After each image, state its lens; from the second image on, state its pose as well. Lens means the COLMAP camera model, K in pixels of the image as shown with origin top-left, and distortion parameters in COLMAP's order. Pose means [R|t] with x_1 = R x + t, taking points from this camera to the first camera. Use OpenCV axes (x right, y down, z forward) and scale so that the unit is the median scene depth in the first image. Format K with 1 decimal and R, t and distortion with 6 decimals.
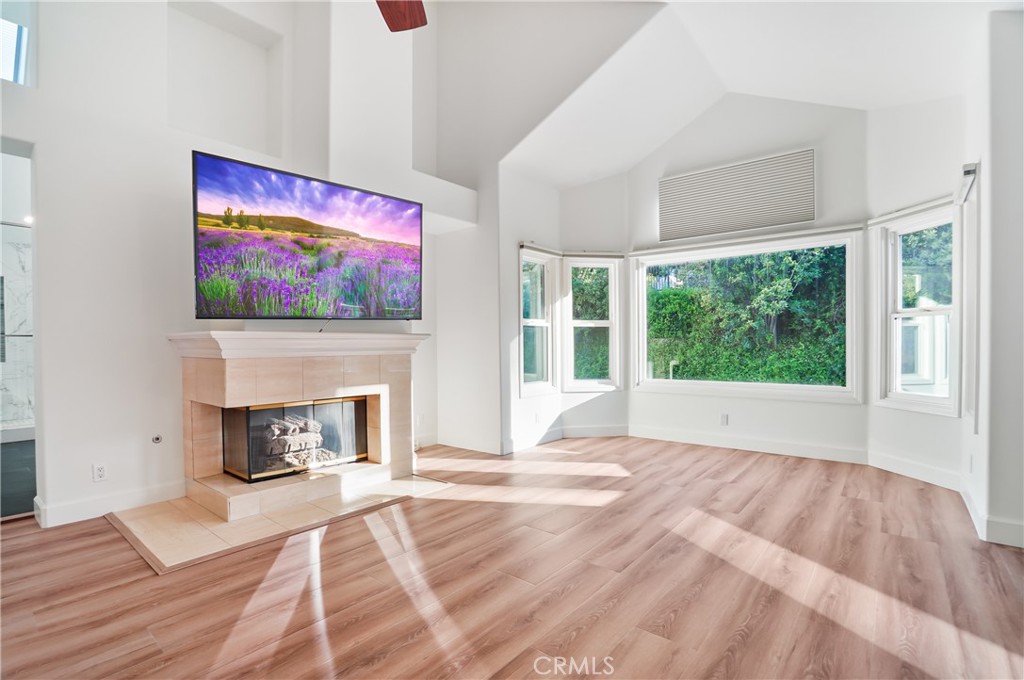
lens RADIAL K [[474.8, 0, 512.2], [0, 474.8, 353.0], [0, 0, 1]] dist [-0.030917, 0.006323]
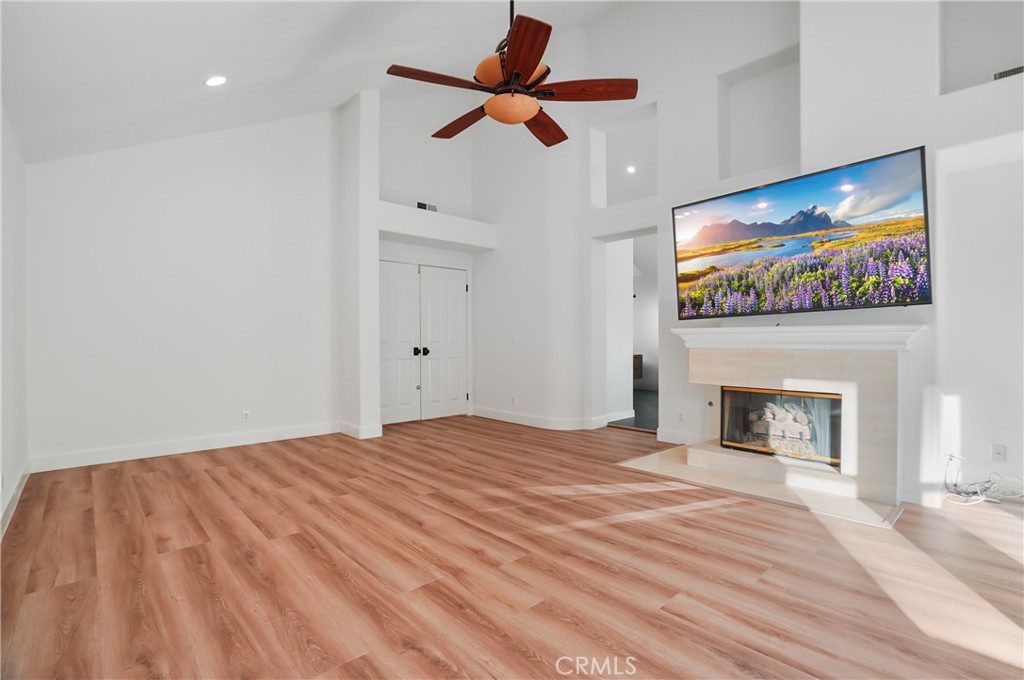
lens RADIAL K [[474.8, 0, 510.9], [0, 474.8, 348.6], [0, 0, 1]] dist [-0.030917, 0.006323]
pose [[-0.126154, 0.024175, -0.991716, 1.052864], [-0.009977, 0.999622, 0.025637, -0.022265], [0.991961, 0.013128, -0.125865, 0.800557]]
